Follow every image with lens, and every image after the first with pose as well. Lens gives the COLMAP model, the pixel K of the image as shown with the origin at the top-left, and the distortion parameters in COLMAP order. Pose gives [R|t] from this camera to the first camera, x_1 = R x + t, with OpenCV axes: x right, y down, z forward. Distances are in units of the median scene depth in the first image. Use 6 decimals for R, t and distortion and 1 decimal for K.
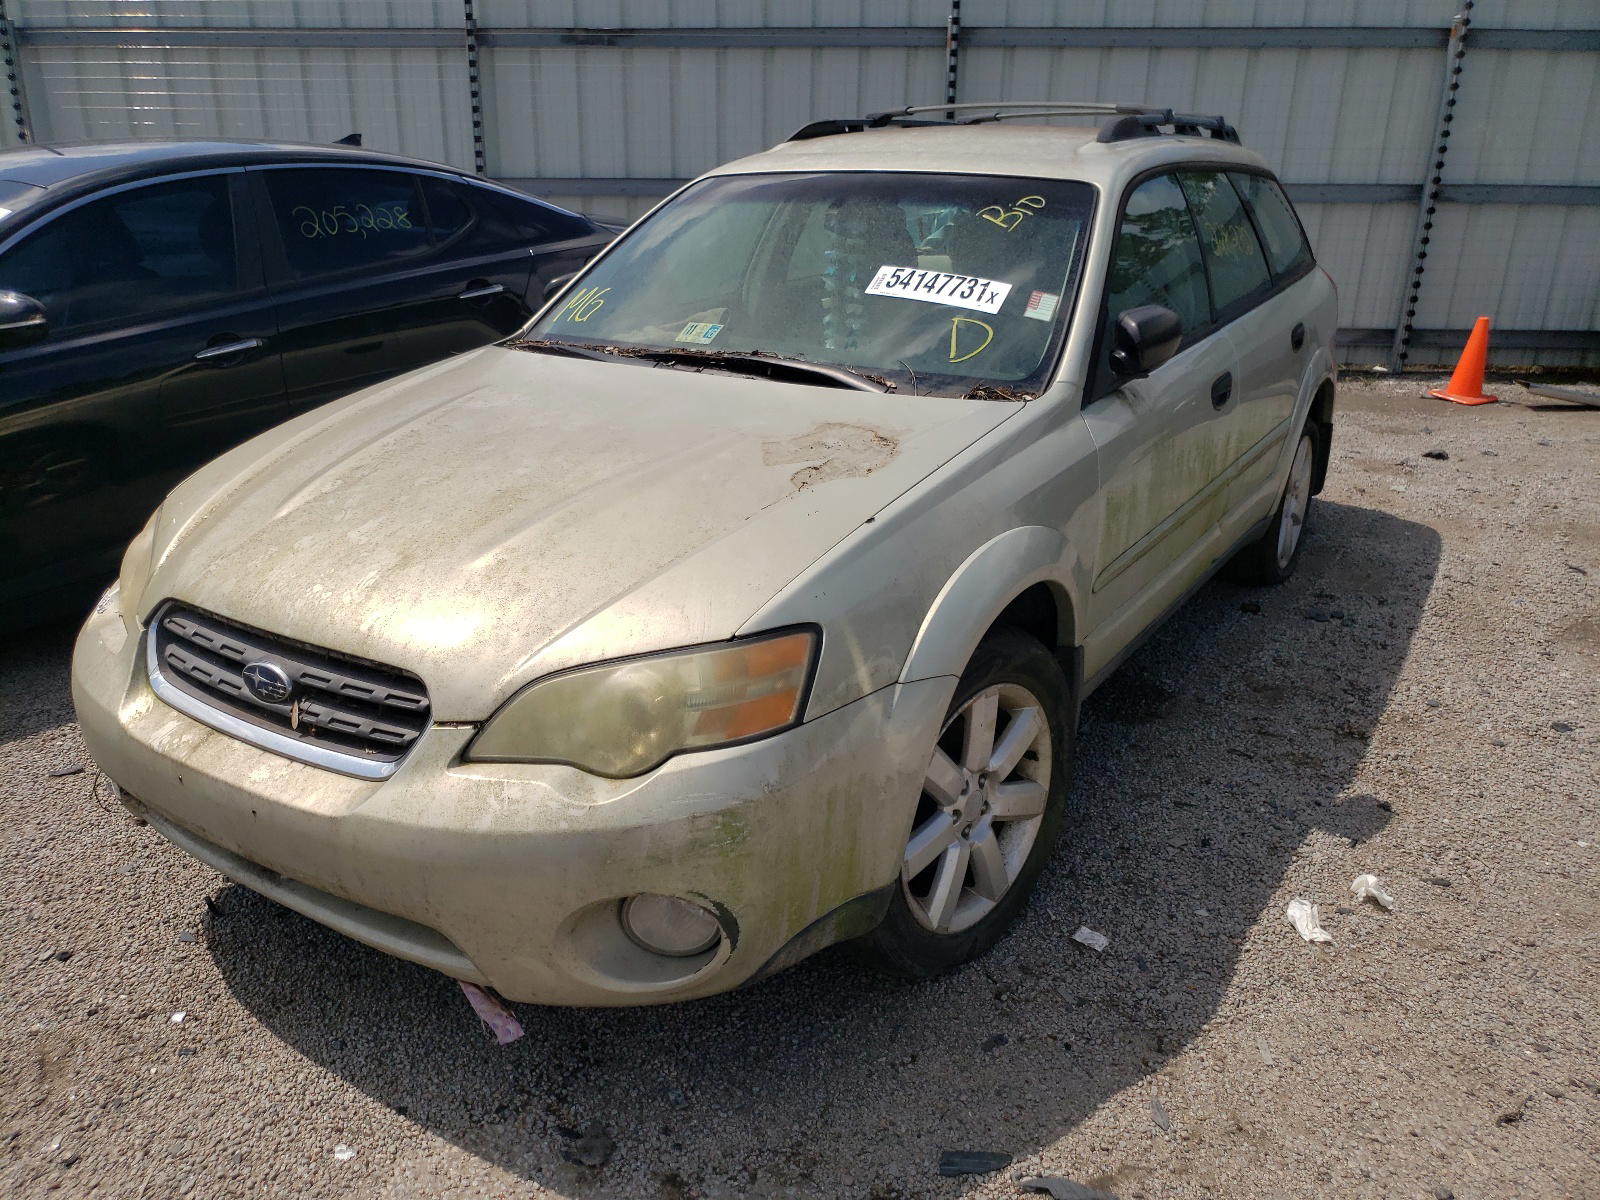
lens RADIAL K [[1199.9, 0, 800.7], [0, 1199.9, 608.4], [0, 0, 1]] dist [-0.004858, -0.000227]
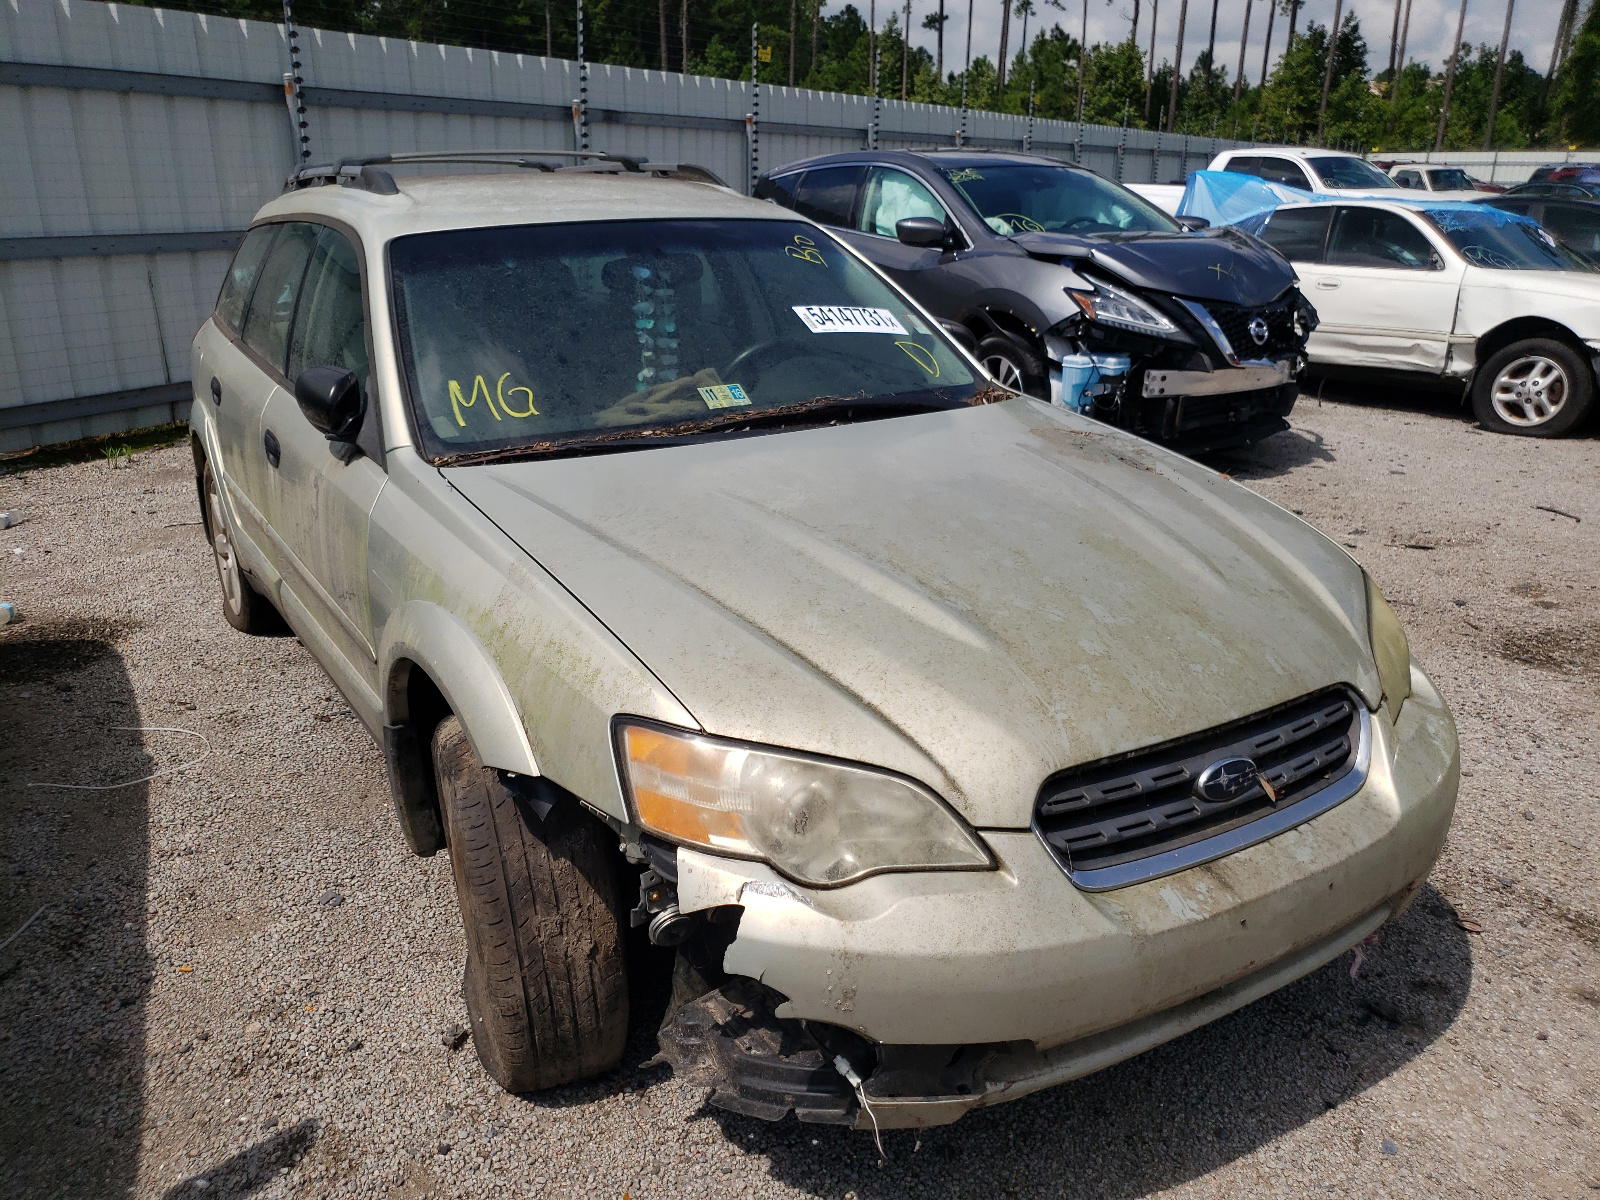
lens RADIAL K [[1259.6, 0, 792.1], [0, 1259.6, 600.3], [0, 0, 1]] dist [-0.004757, -0.000009]
pose [[0.480310, -0.285933, 0.829183, -0.898626], [0.336338, 0.933145, 0.126957, -0.193752], [-0.810049, 0.217907, 0.544369, 0.487607]]
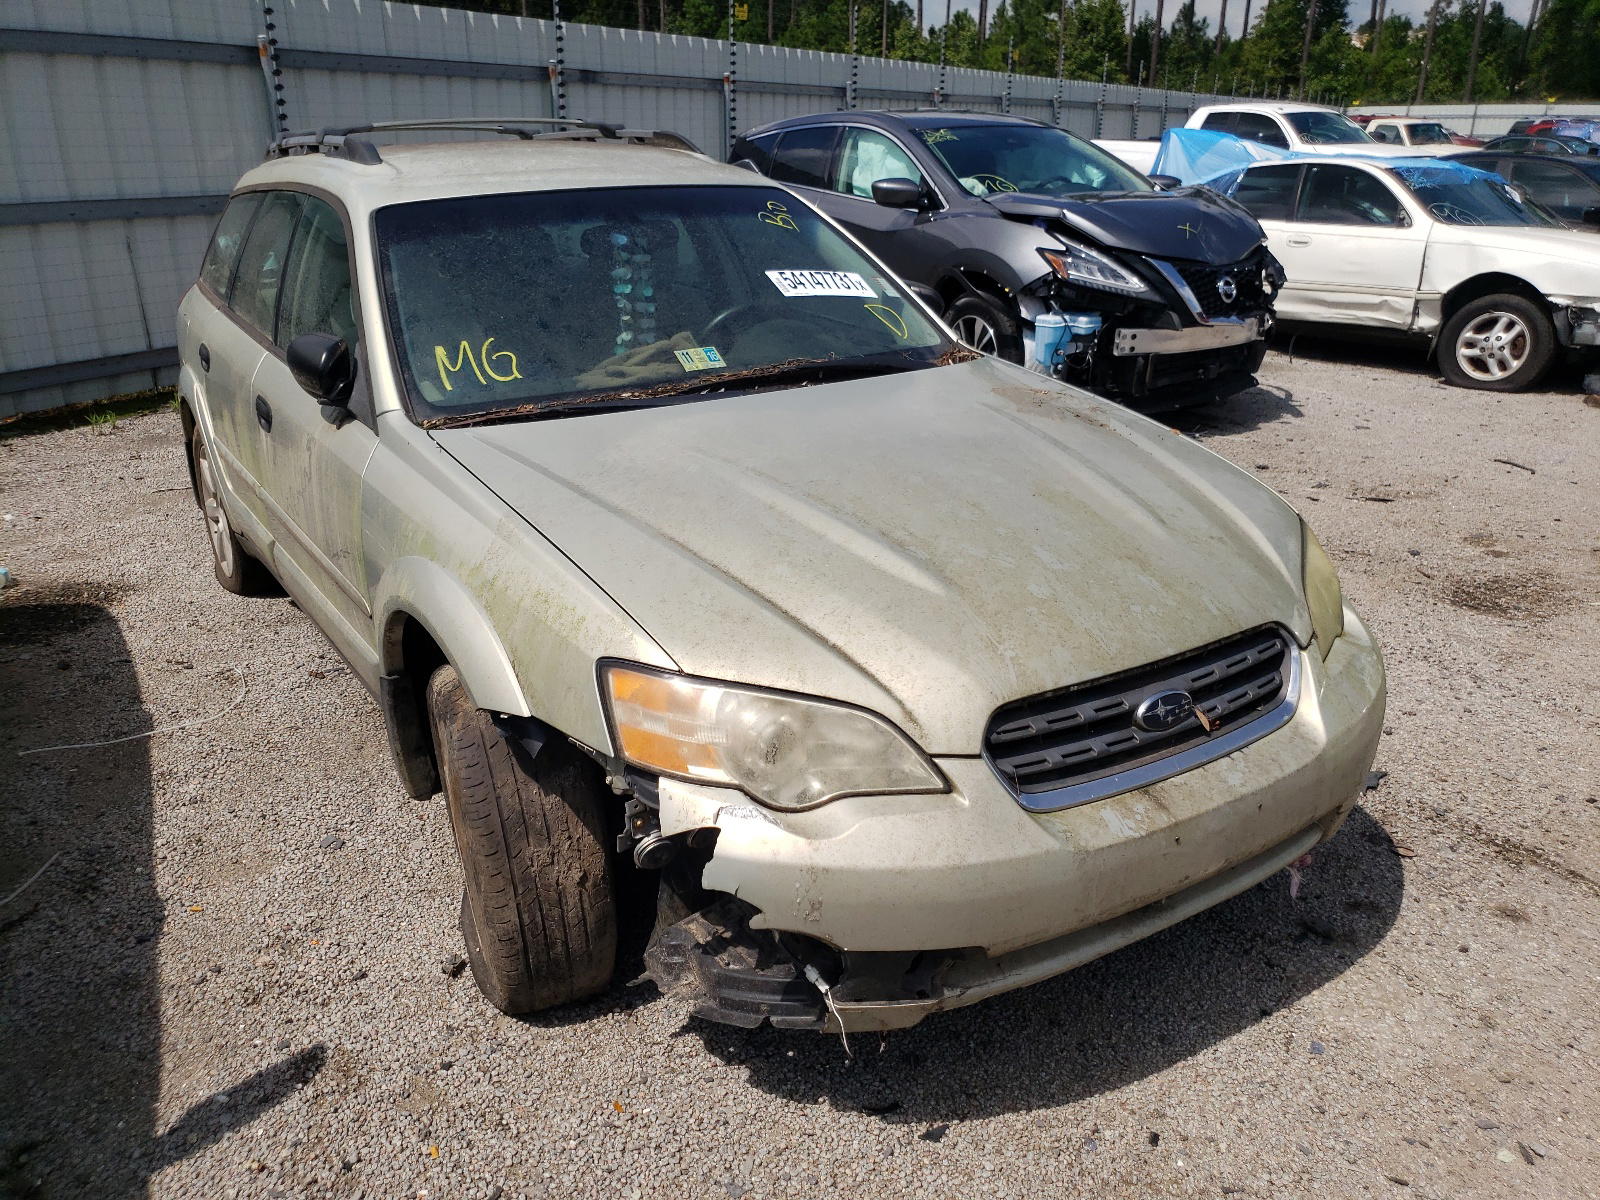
lens RADIAL K [[1259.6, 0, 792.1], [0, 1259.6, 600.3], [0, 0, 1]] dist [-0.004757, -0.000009]
pose [[0.467251, -0.316347, 0.825591, -0.937747], [0.344375, 0.925167, 0.159599, -0.191521], [-0.814299, 0.209740, 0.541227, 0.455733]]
